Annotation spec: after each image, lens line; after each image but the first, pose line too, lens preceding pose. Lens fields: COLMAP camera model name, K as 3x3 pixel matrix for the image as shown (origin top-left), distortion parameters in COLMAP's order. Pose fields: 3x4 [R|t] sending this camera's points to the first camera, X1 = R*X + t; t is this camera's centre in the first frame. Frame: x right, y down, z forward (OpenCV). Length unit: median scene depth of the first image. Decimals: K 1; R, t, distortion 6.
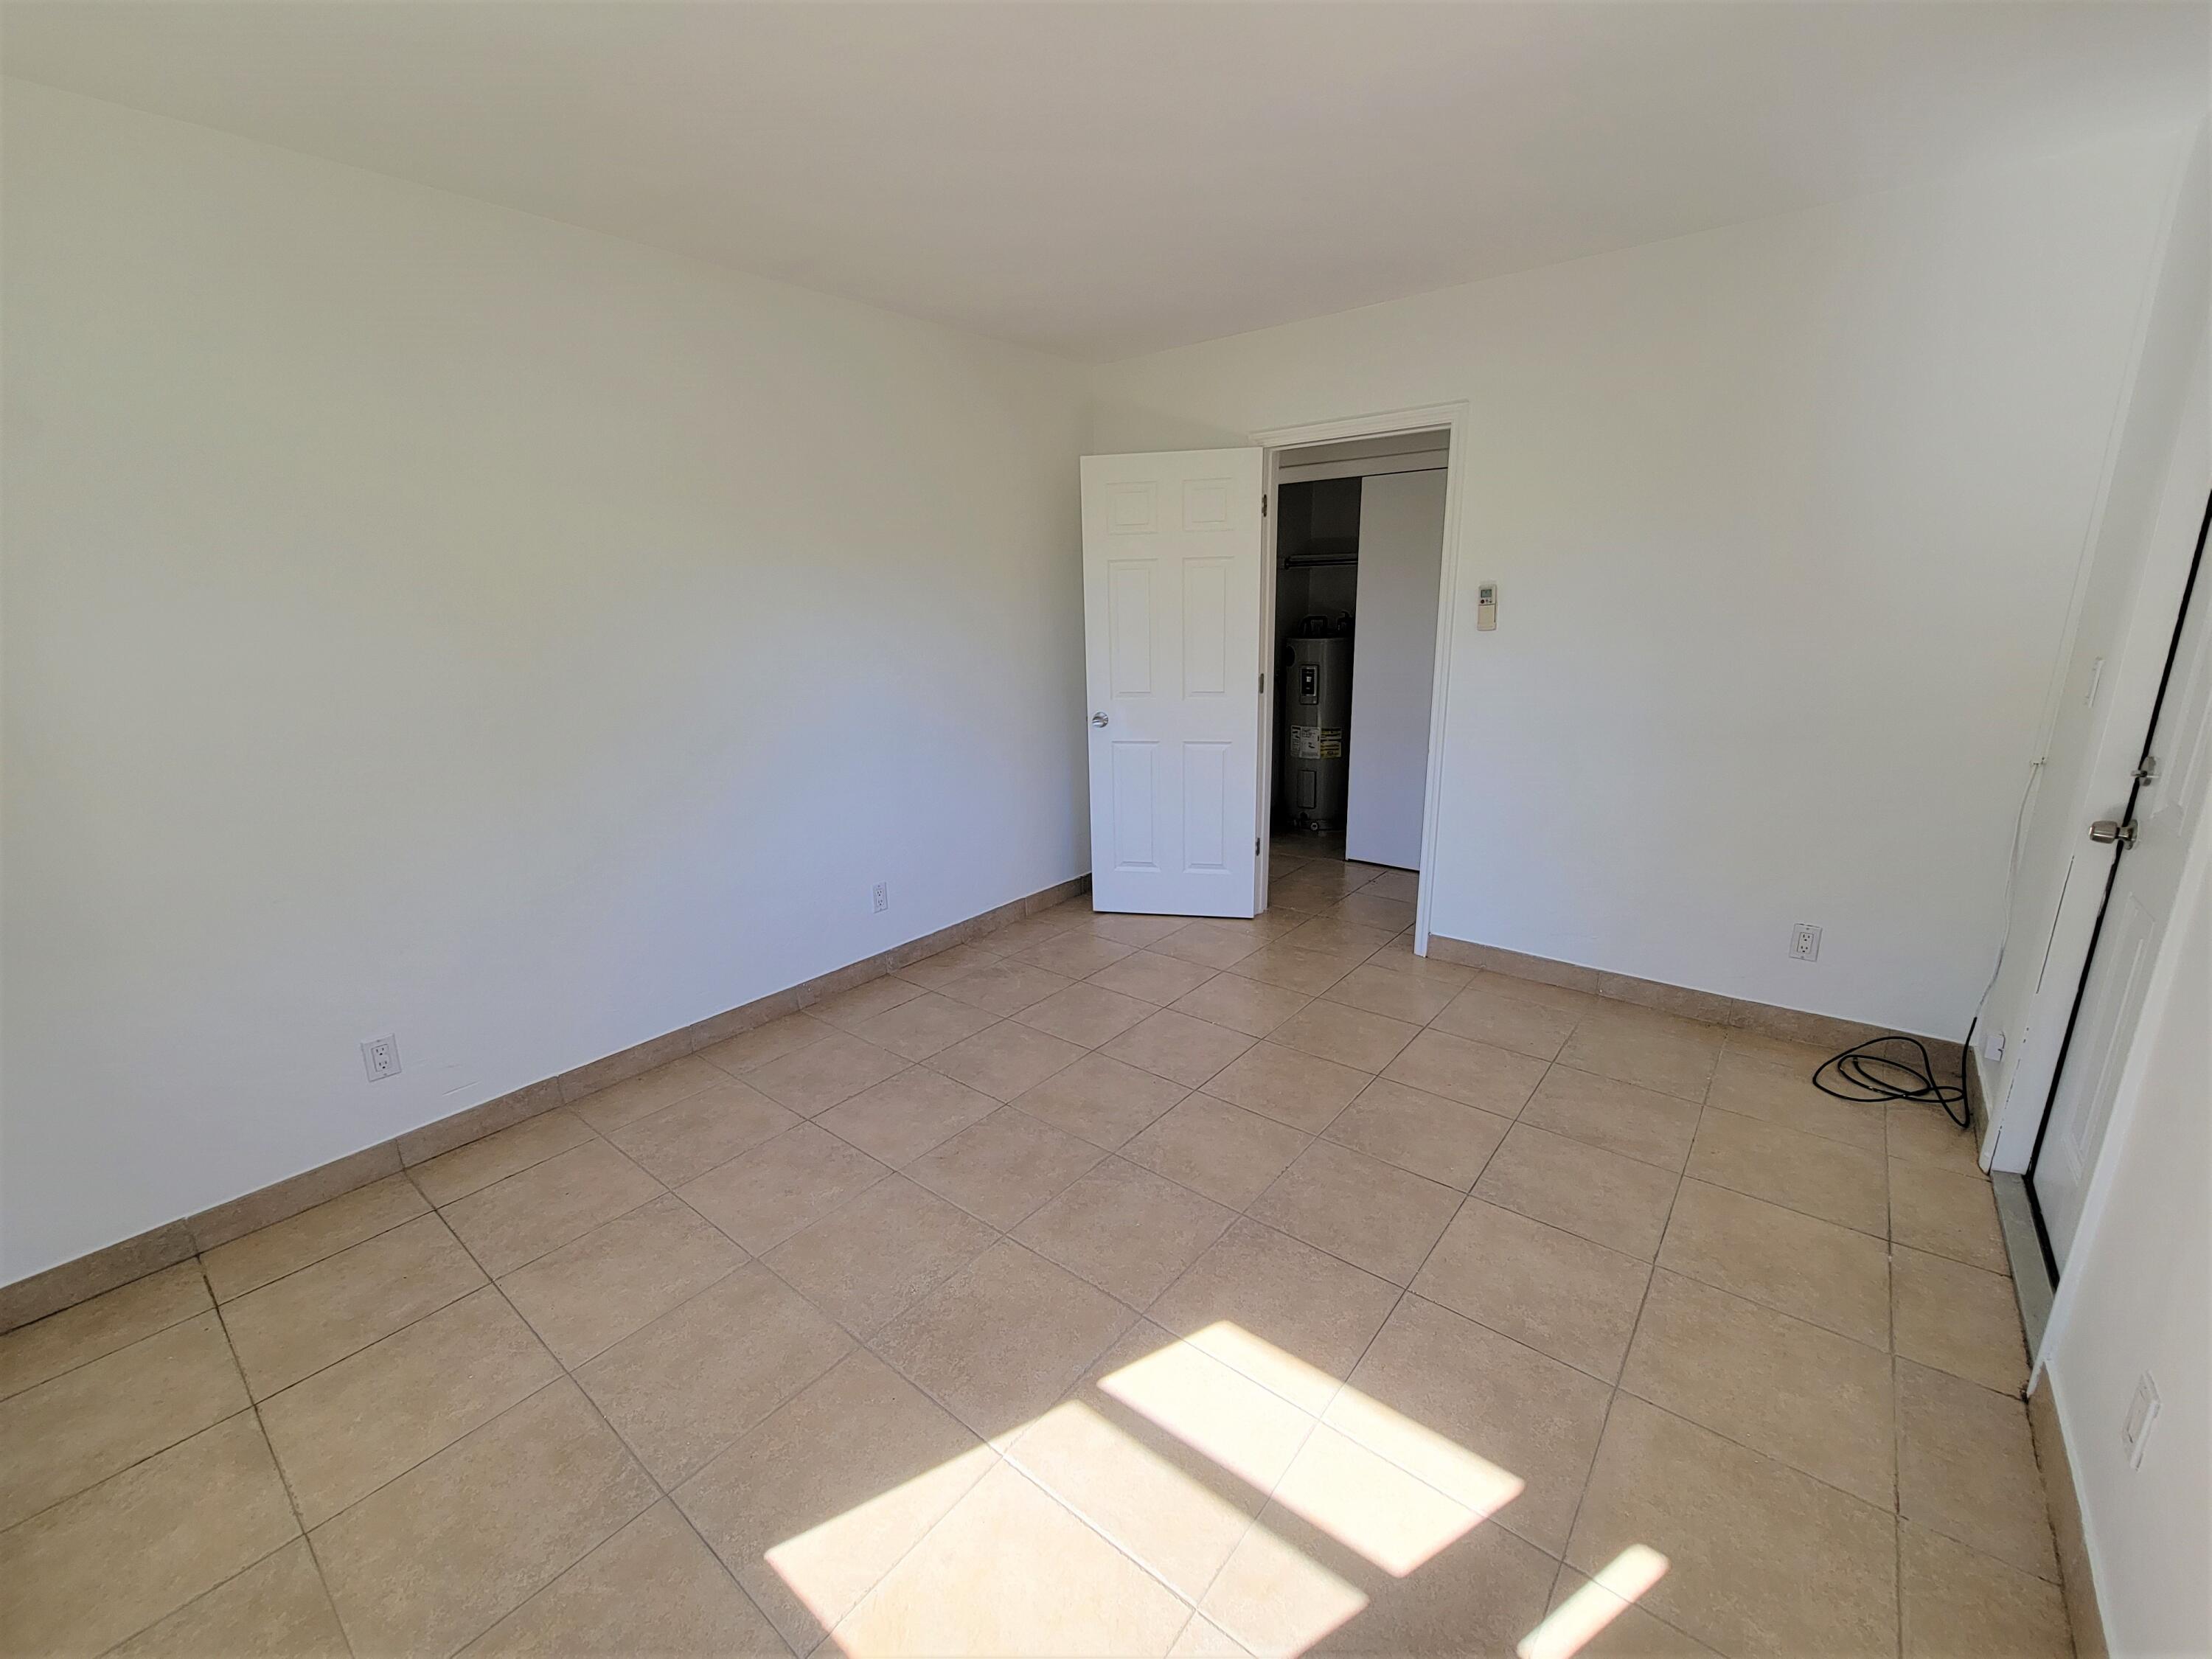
lens RADIAL K [[912.3, 0, 1106.0], [0, 912.3, 829.5], [0, 0, 1]] dist [-0.002163, -0.000509]
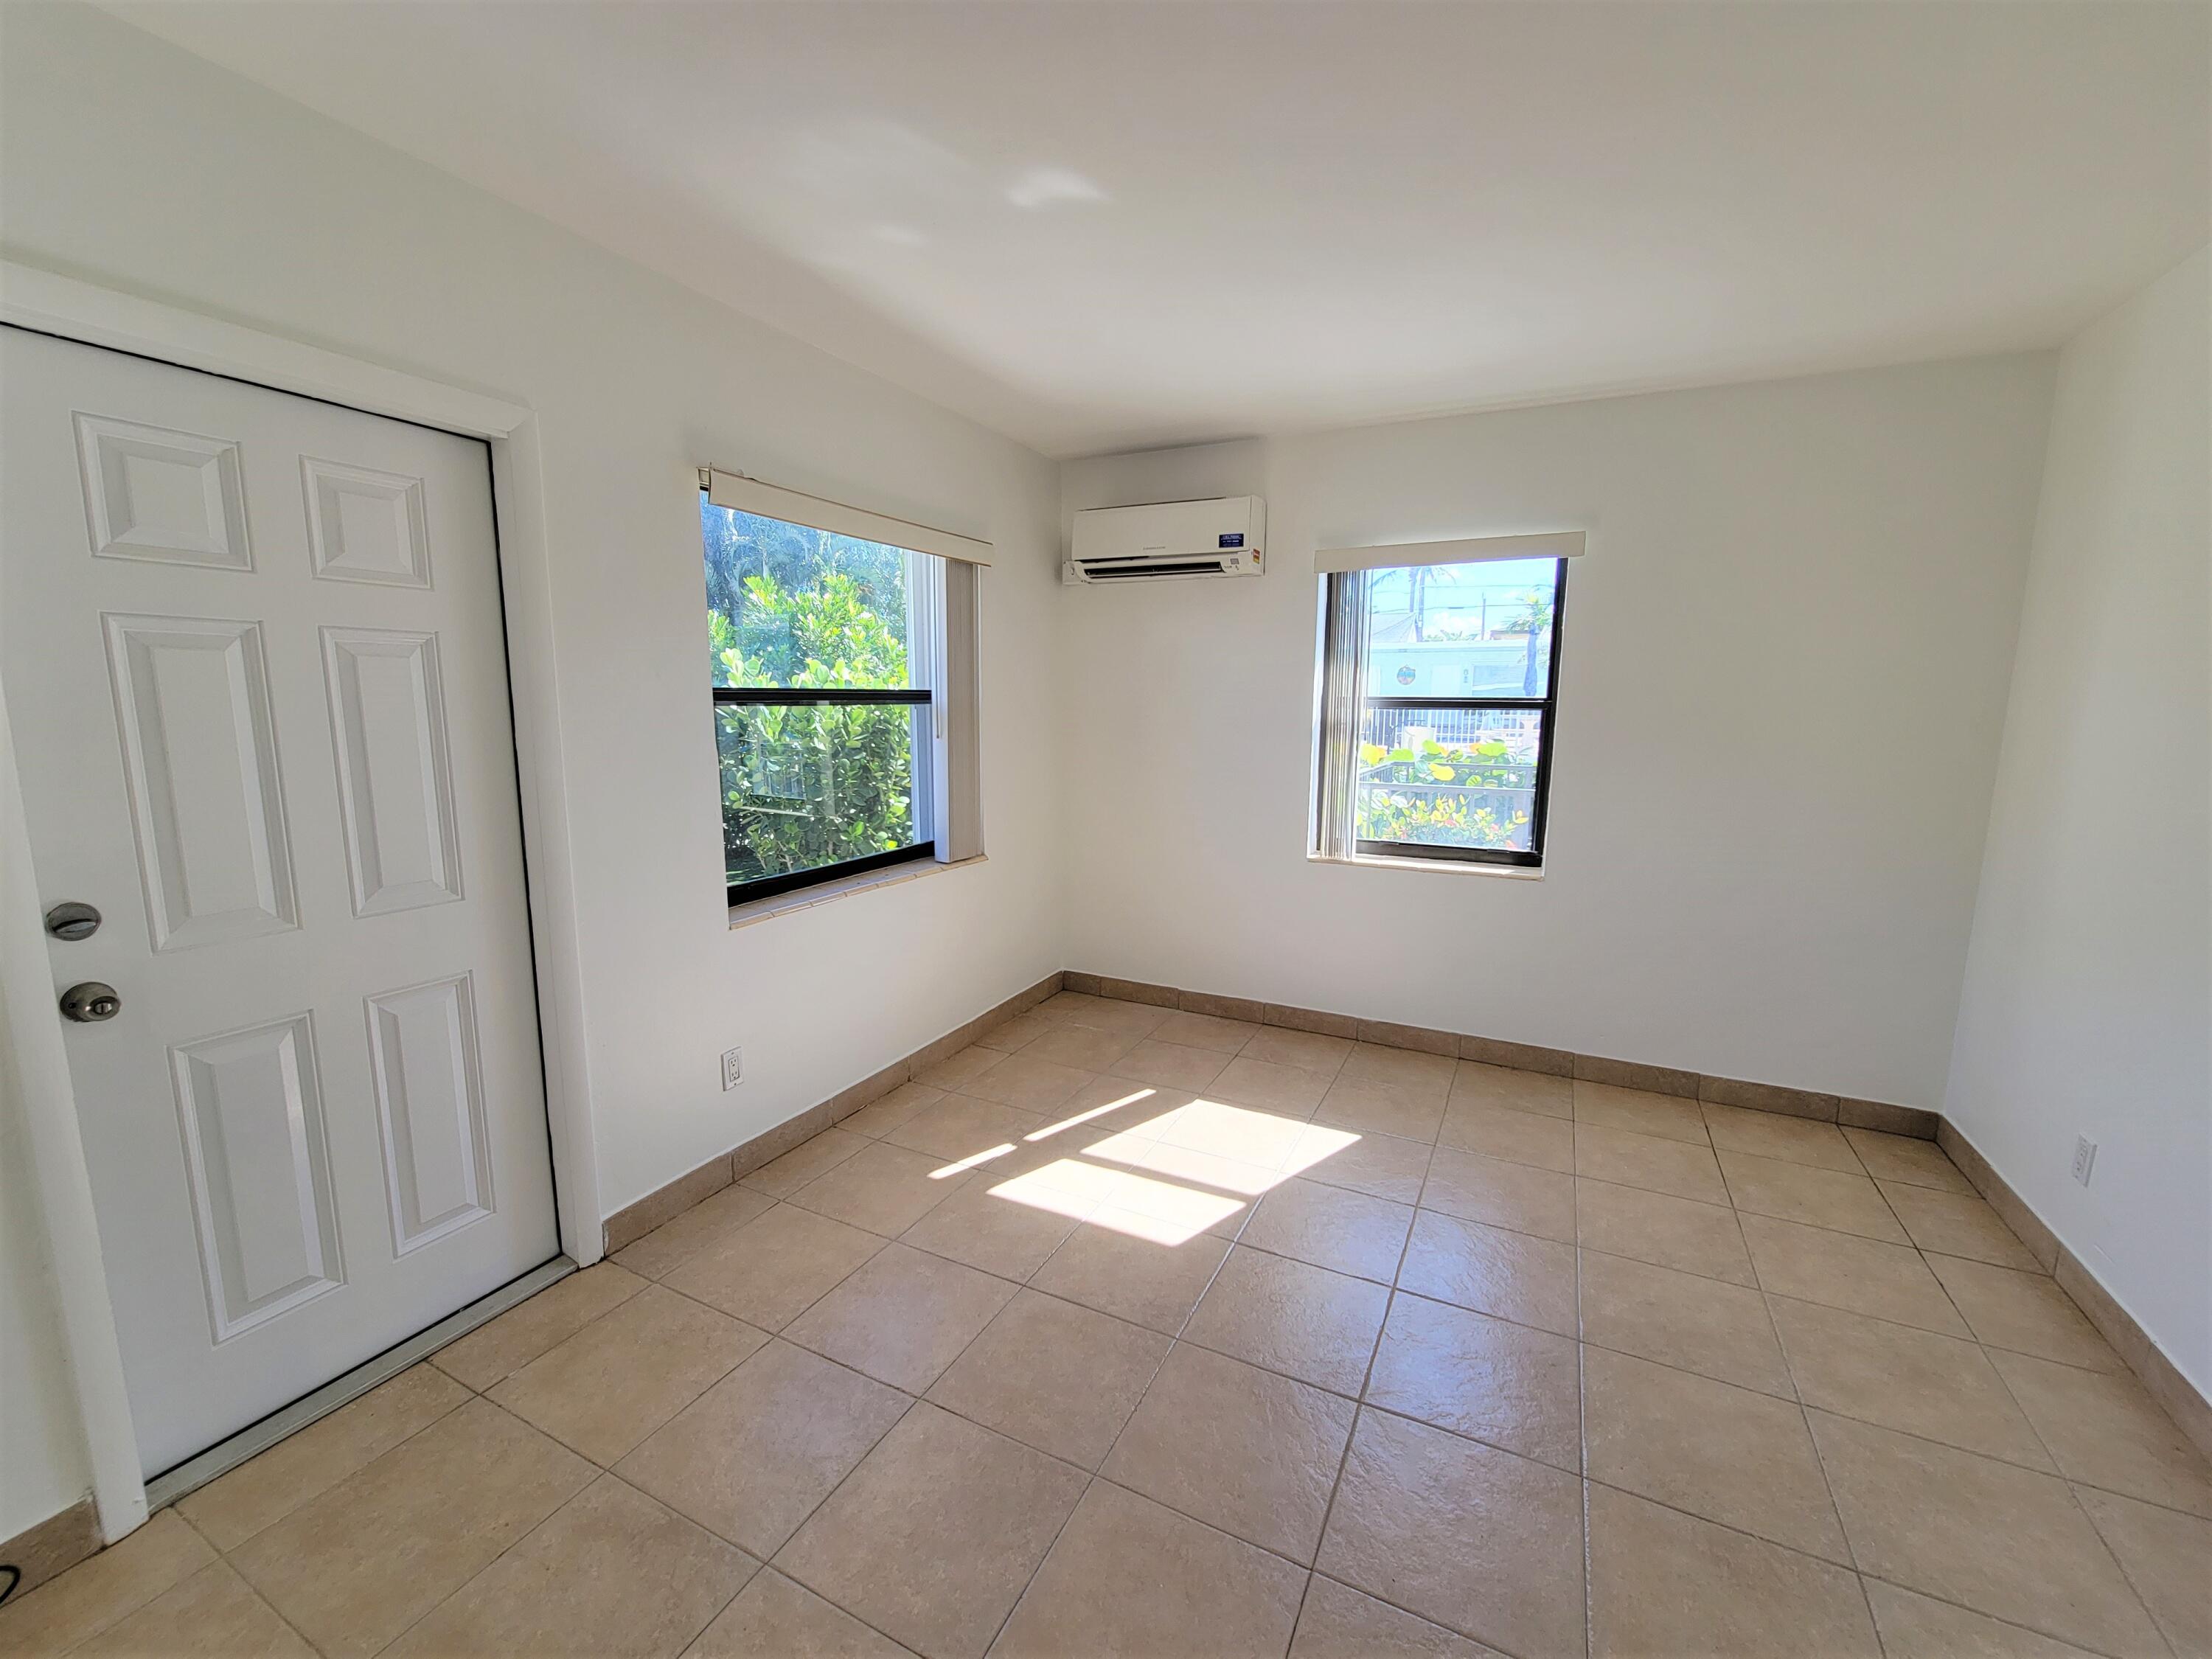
lens RADIAL K [[959.9, 0, 1106.0], [0, 959.9, 829.5], [0, 0, 1]] dist [-0.001719, -0.000179]
pose [[-0.976666, 0.043126, -0.210389, 0.429706], [-0.040383, 0.925279, 0.377132, -0.450060], [0.210933, 0.376828, -0.901947, 1.779166]]
